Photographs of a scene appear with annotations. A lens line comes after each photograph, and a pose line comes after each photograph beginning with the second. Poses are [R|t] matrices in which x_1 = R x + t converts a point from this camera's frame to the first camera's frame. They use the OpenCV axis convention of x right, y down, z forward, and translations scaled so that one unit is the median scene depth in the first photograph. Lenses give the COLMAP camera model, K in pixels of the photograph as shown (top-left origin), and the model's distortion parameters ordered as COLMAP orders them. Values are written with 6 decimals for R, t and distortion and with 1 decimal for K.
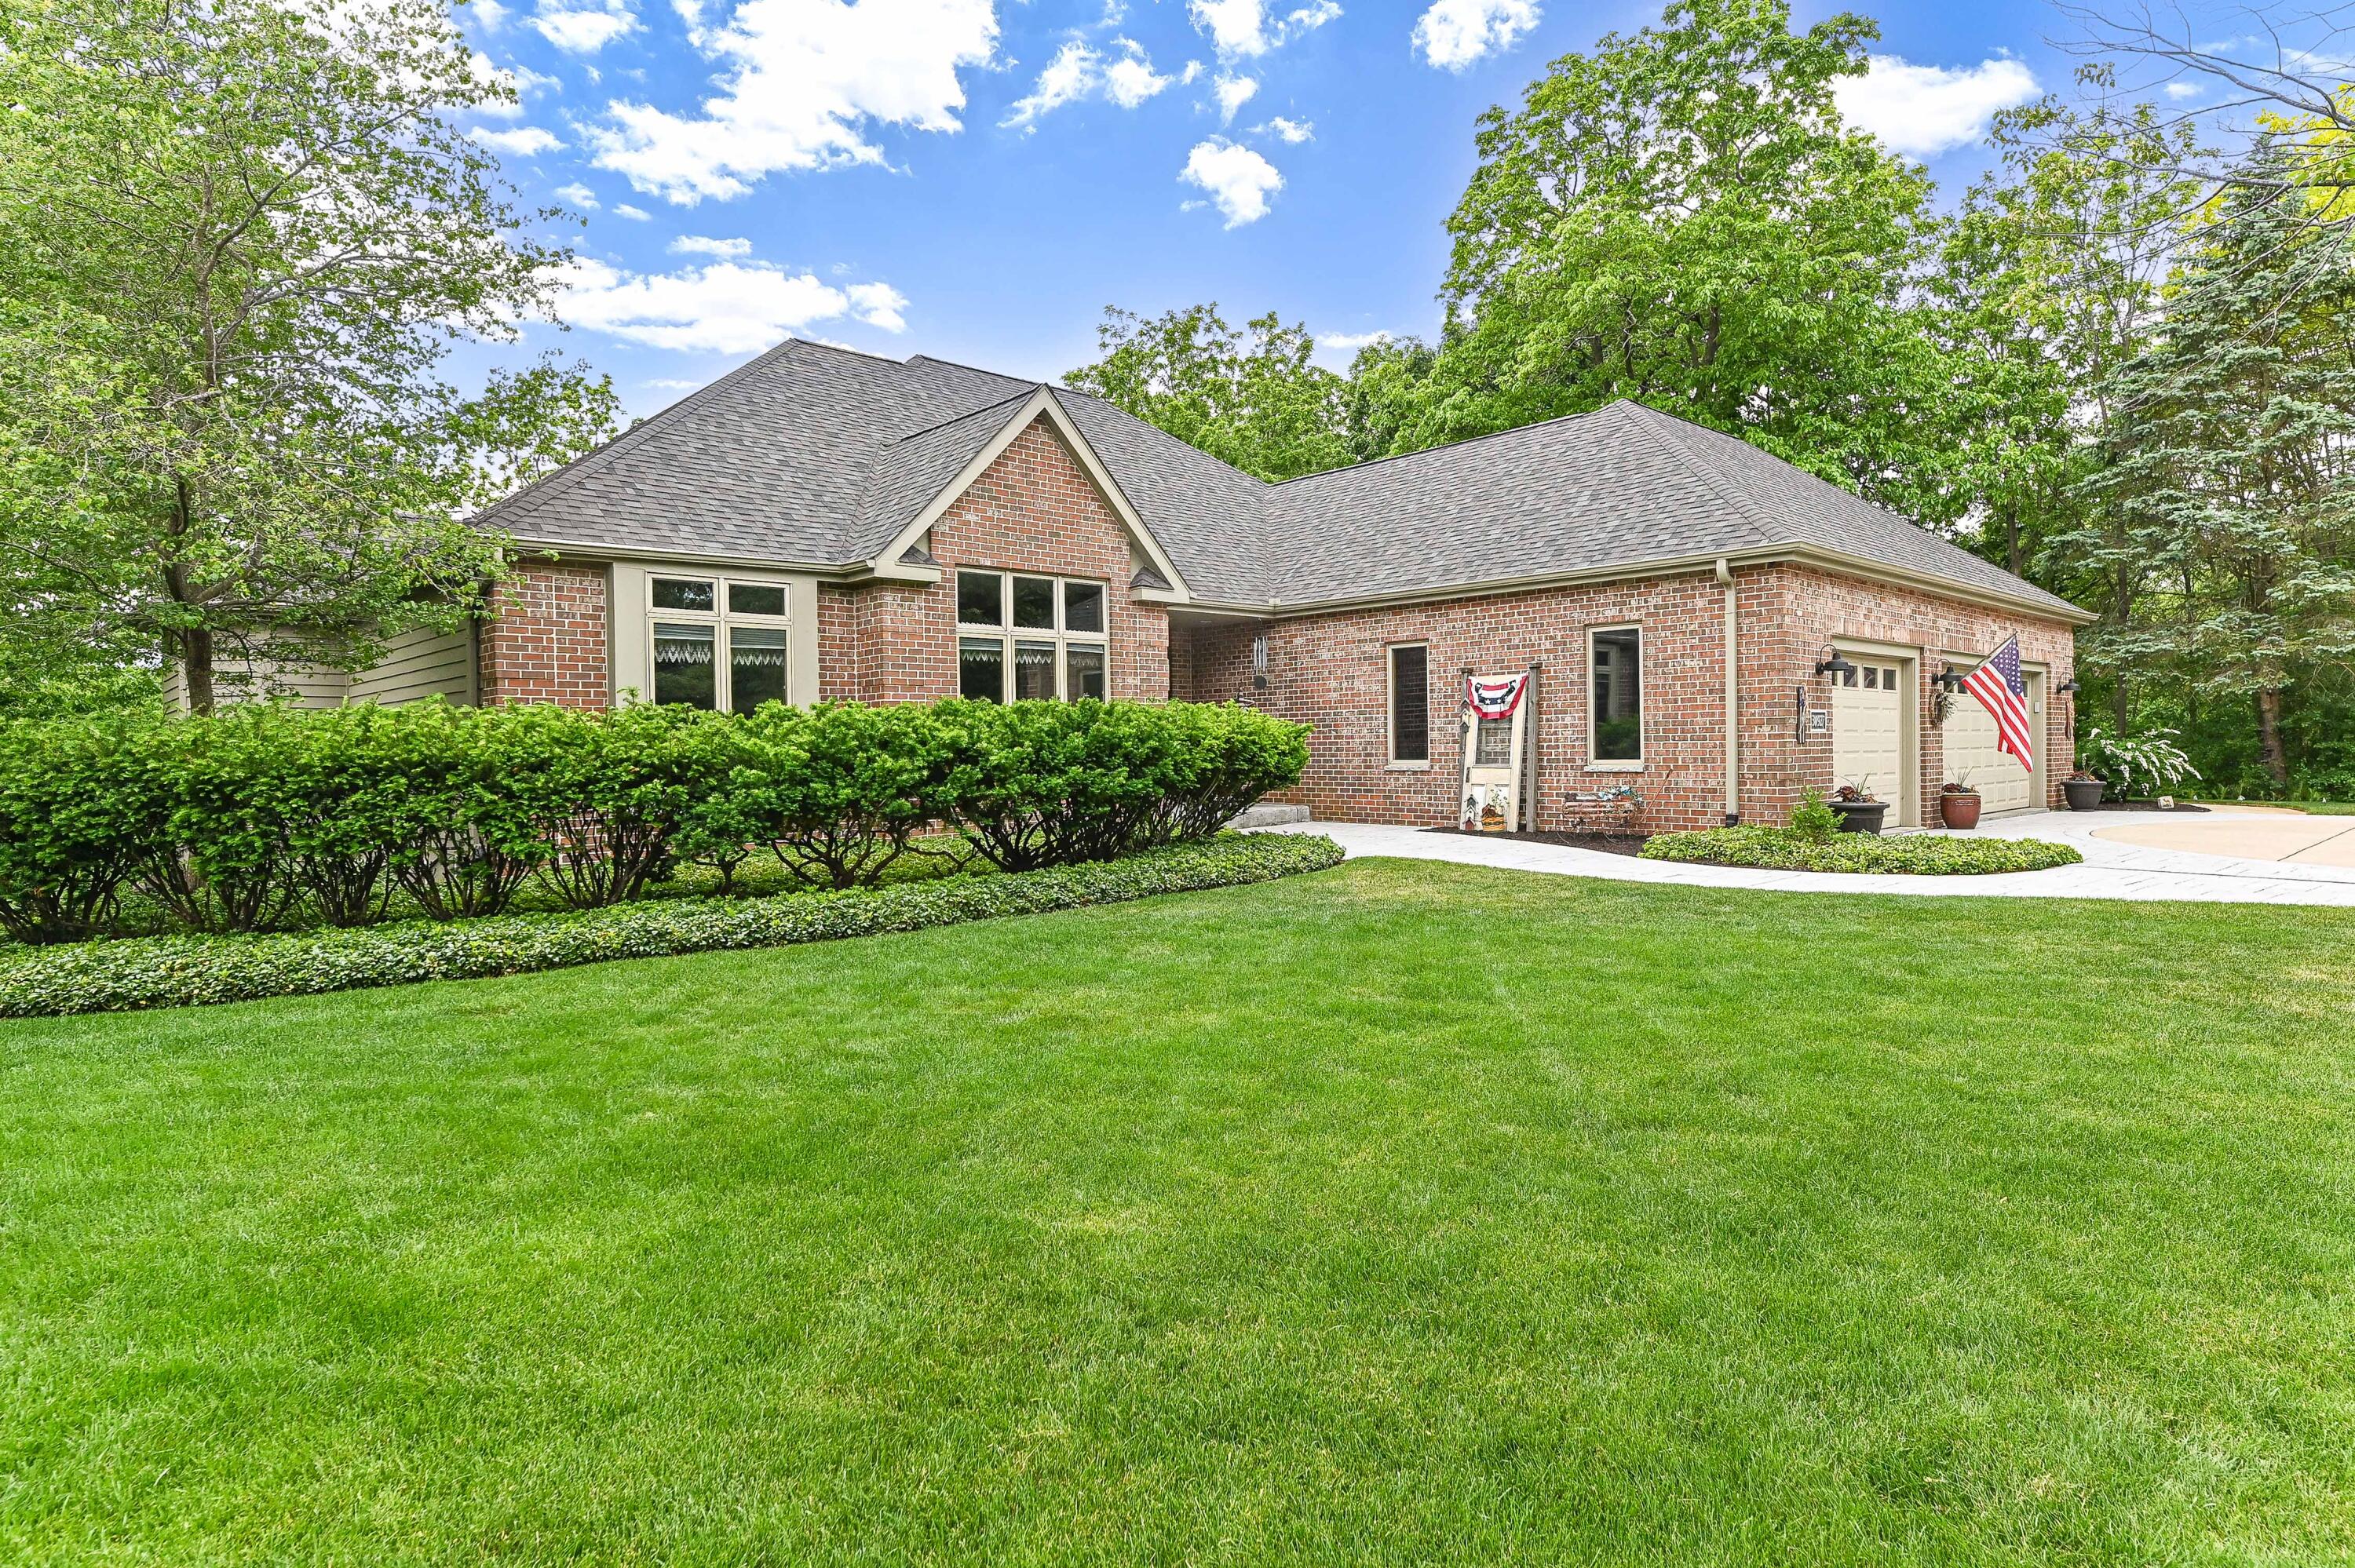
lens RADIAL K [[1276.3, 0, 1187.1], [0, 1276.3, 771.7], [0, 0, 1]] dist [-0.005082, -0.000222]
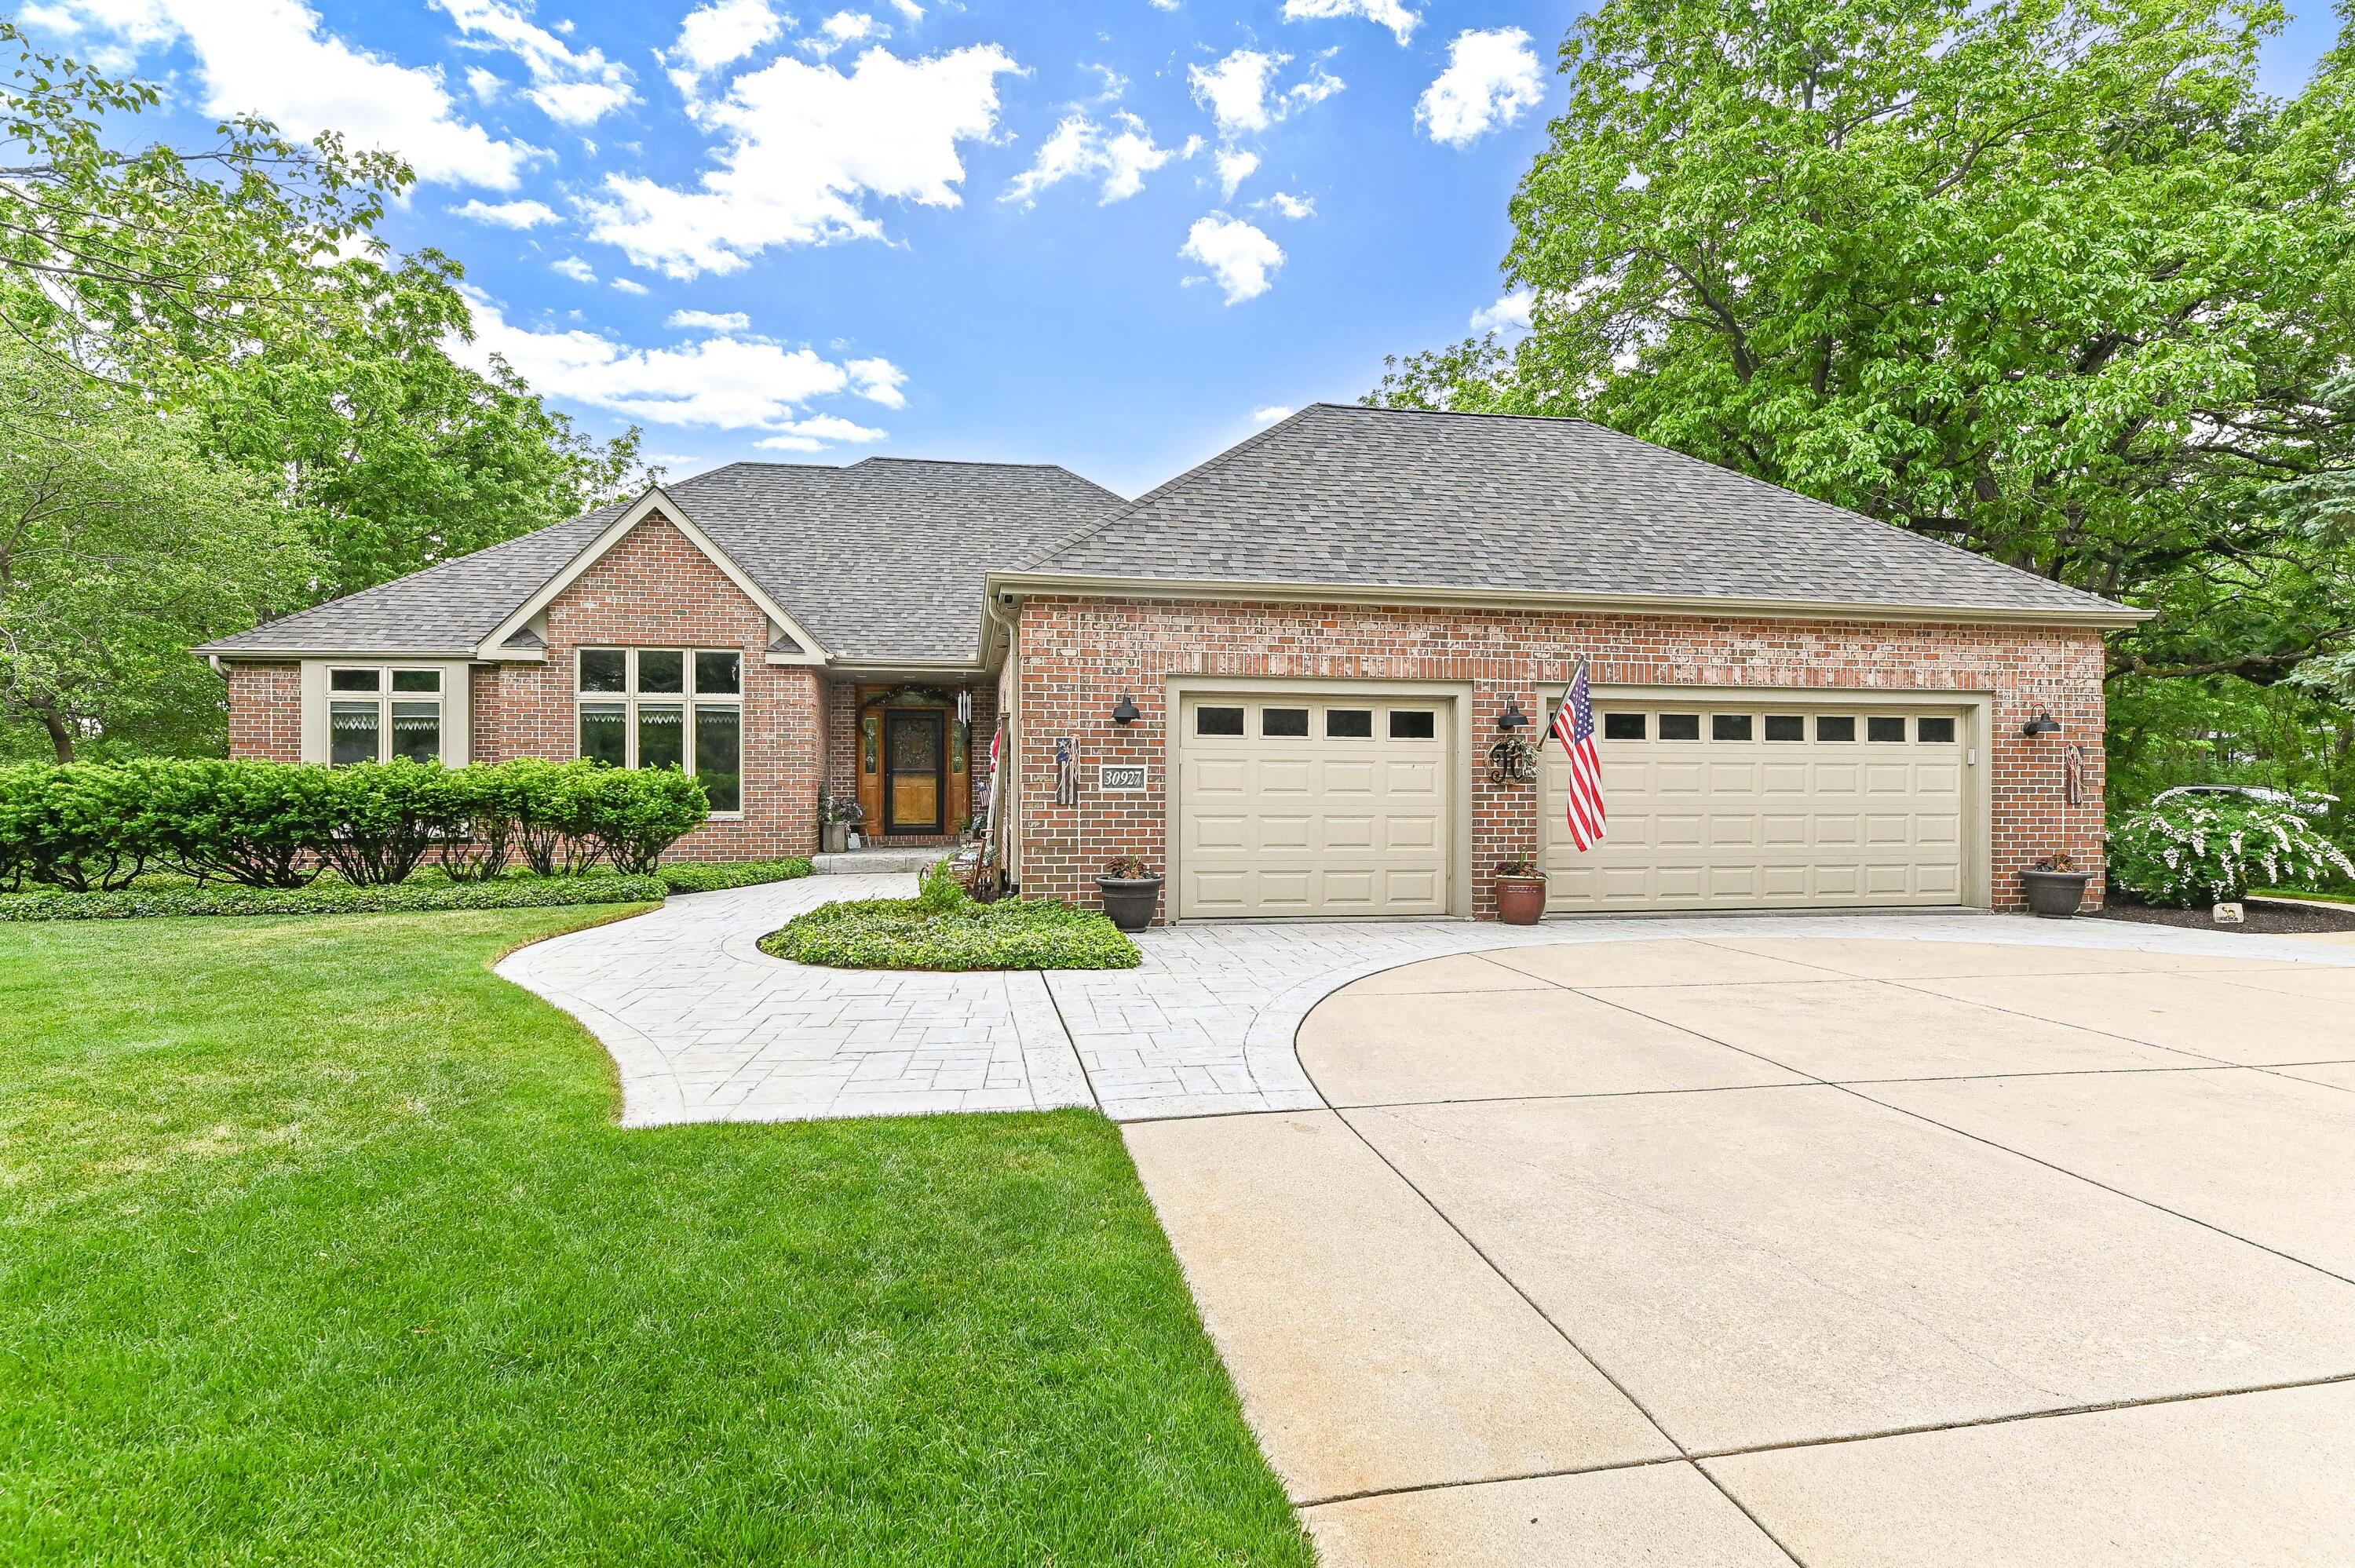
lens RADIAL K [[1166.5, 0, 1161.7], [0, 1166.5, 778.1], [0, 0, 1]] dist [0.002041, 0.000390]
pose [[0.841675, 0.010163, -0.539889, 0.933235], [-0.021412, 0.999665, -0.014563, -0.030595], [0.539560, 0.023817, 0.841610, 0.375241]]
